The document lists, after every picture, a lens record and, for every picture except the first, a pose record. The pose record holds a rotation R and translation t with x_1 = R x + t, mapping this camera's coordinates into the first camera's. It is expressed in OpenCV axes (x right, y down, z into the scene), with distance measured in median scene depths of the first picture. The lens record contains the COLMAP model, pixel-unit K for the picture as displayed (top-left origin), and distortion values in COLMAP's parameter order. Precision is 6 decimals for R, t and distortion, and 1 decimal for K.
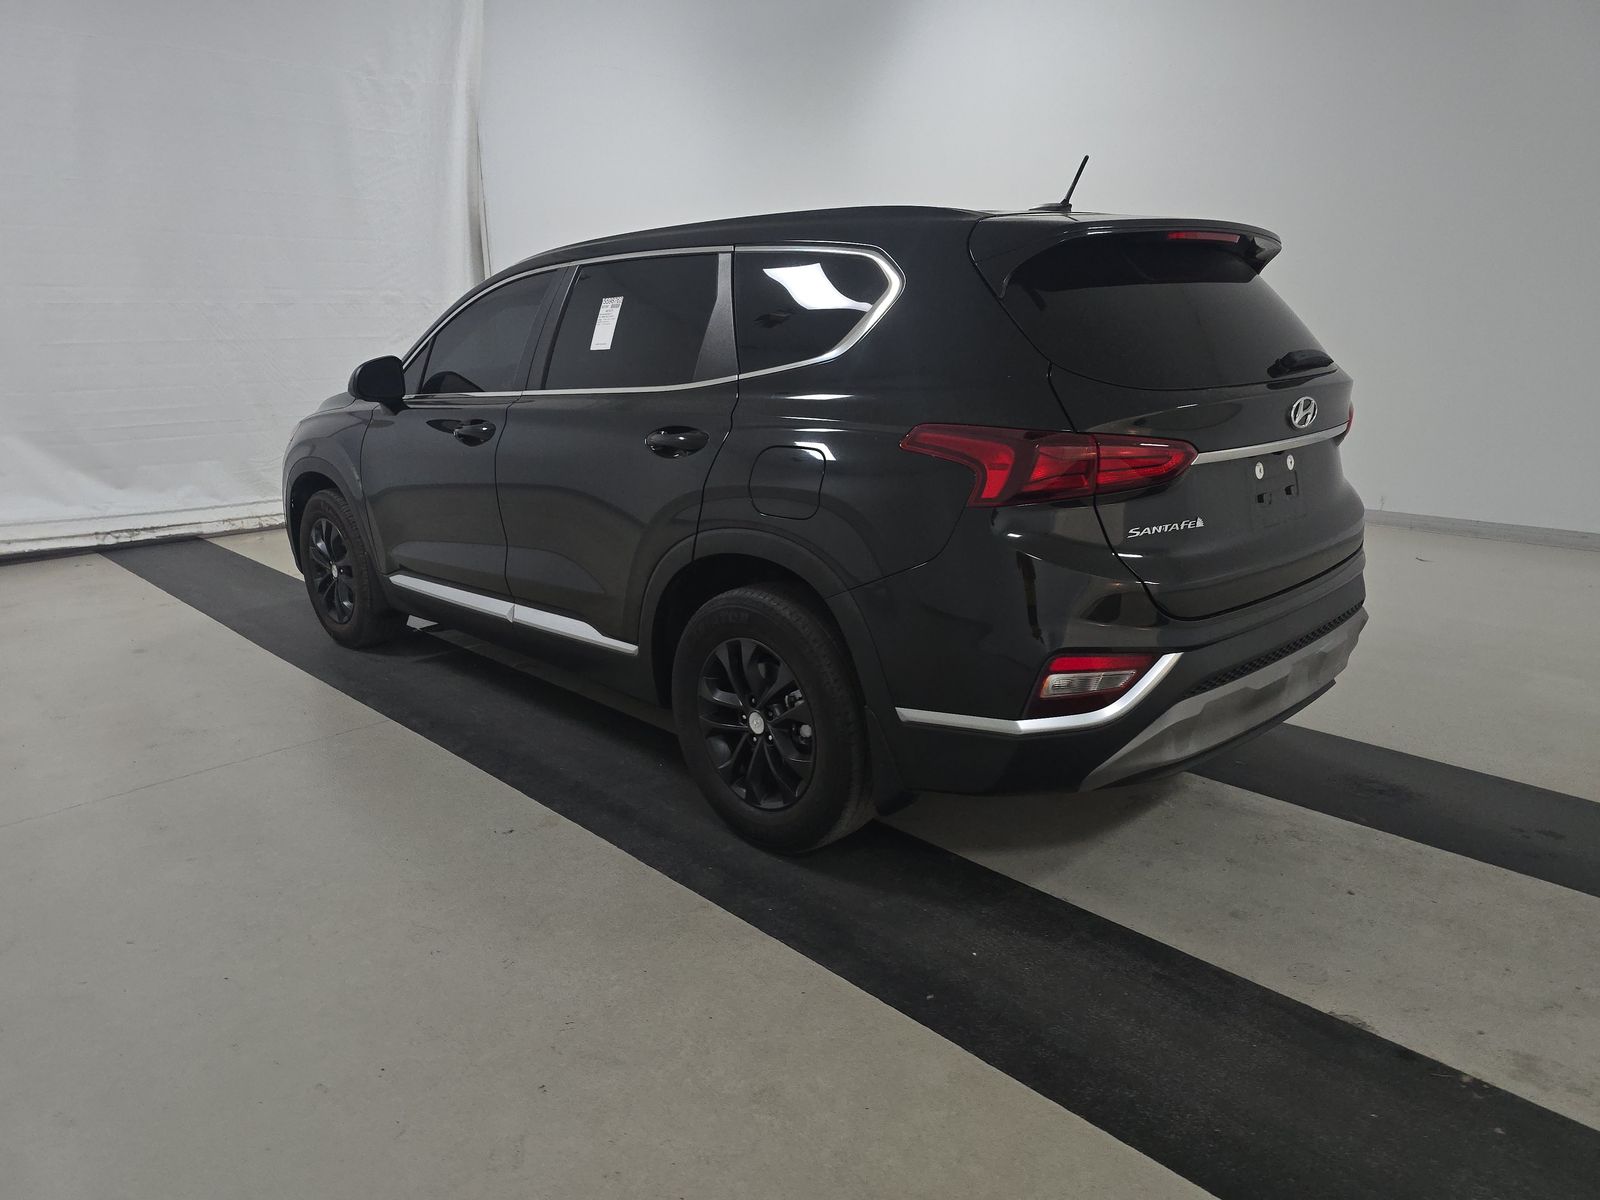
lens RADIAL K [[1106.5, 0, 800.0], [0, 1106.5, 600.0], [0, 0, 1]] dist [-0.037214, -0.001288]
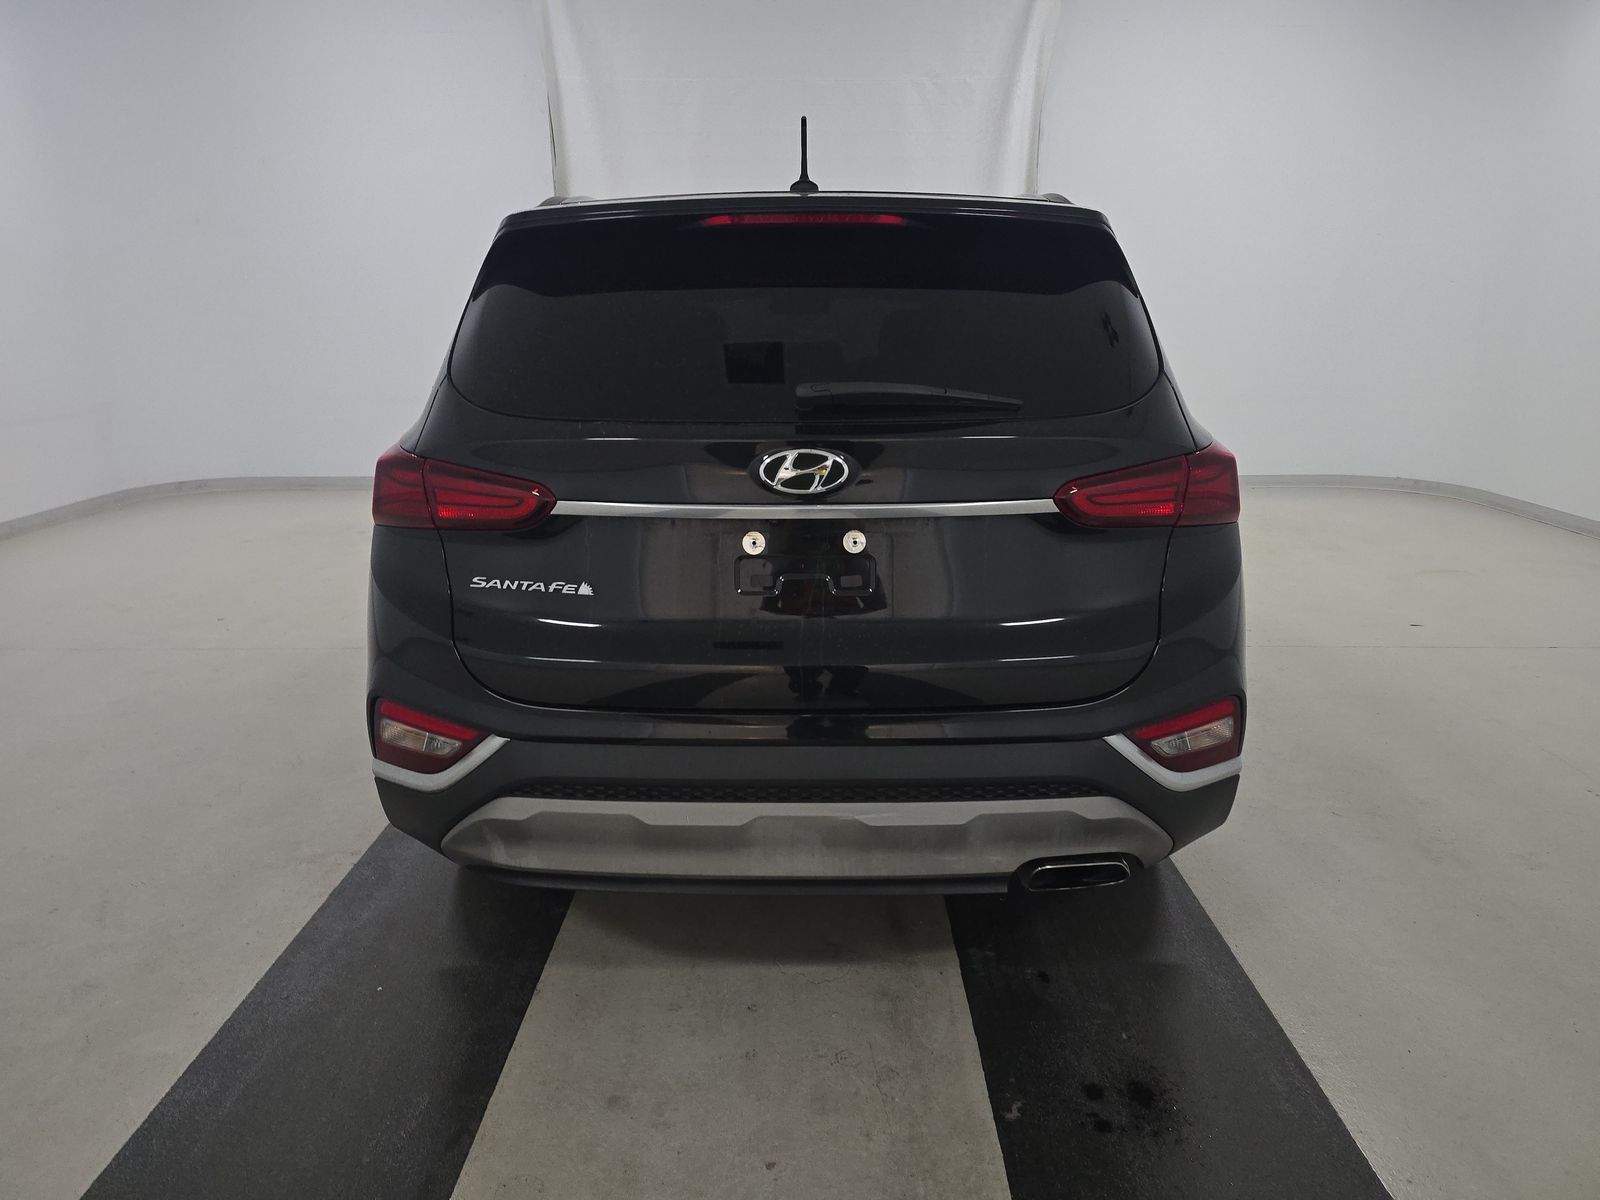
lens RADIAL K [[1102.2, 0, 800.0], [0, 1102.2, 600.0], [0, 0, 1]] dist [-0.000097, -0.000691]
pose [[0.729940, 0.196935, -0.654525, 0.953000], [-0.191350, 0.978180, 0.080920, -0.149842], [0.656180, 0.066177, 0.751697, 0.489018]]
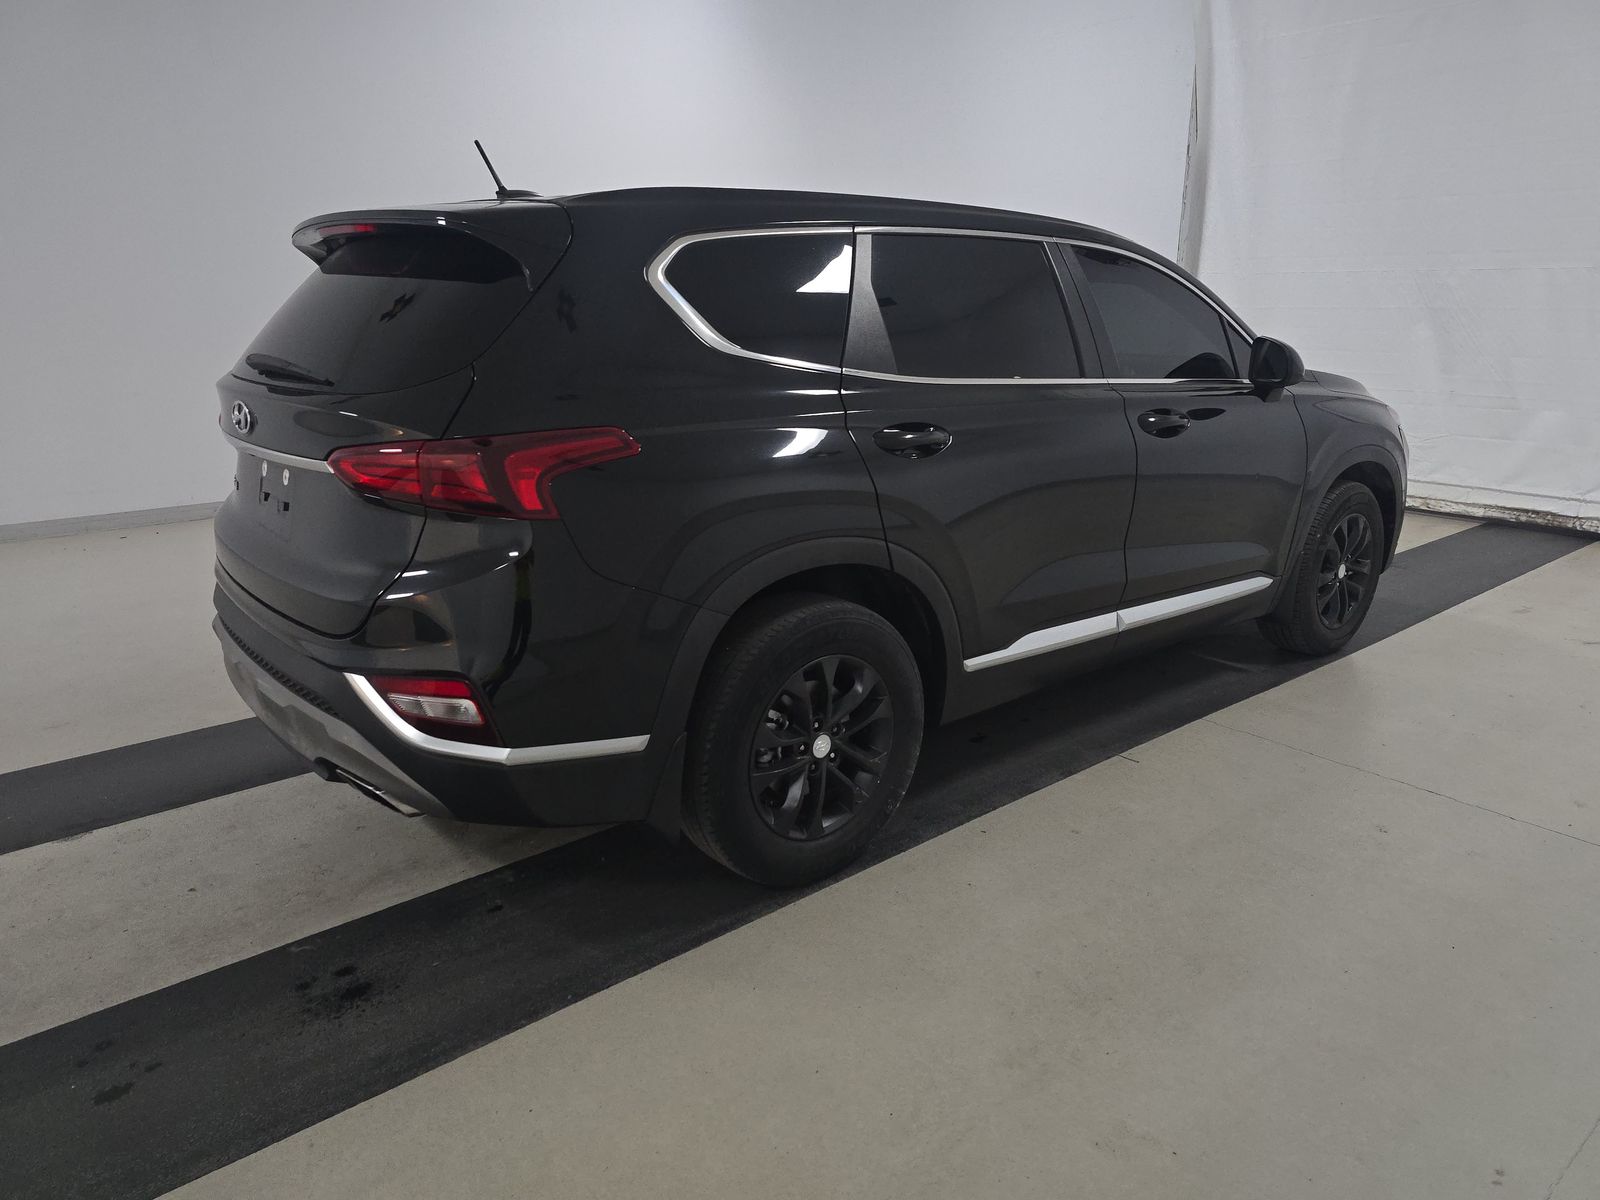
lens RADIAL K [[1102.2, 0, 800.0], [0, 1102.2, 600.0], [0, 0, 1]] dist [-0.000097, -0.000691]
pose [[-0.052715, 0.297297, -0.953329, 1.447293], [-0.258059, 0.918174, 0.300603, -0.456468], [0.964690, 0.261862, 0.028318, 1.541977]]
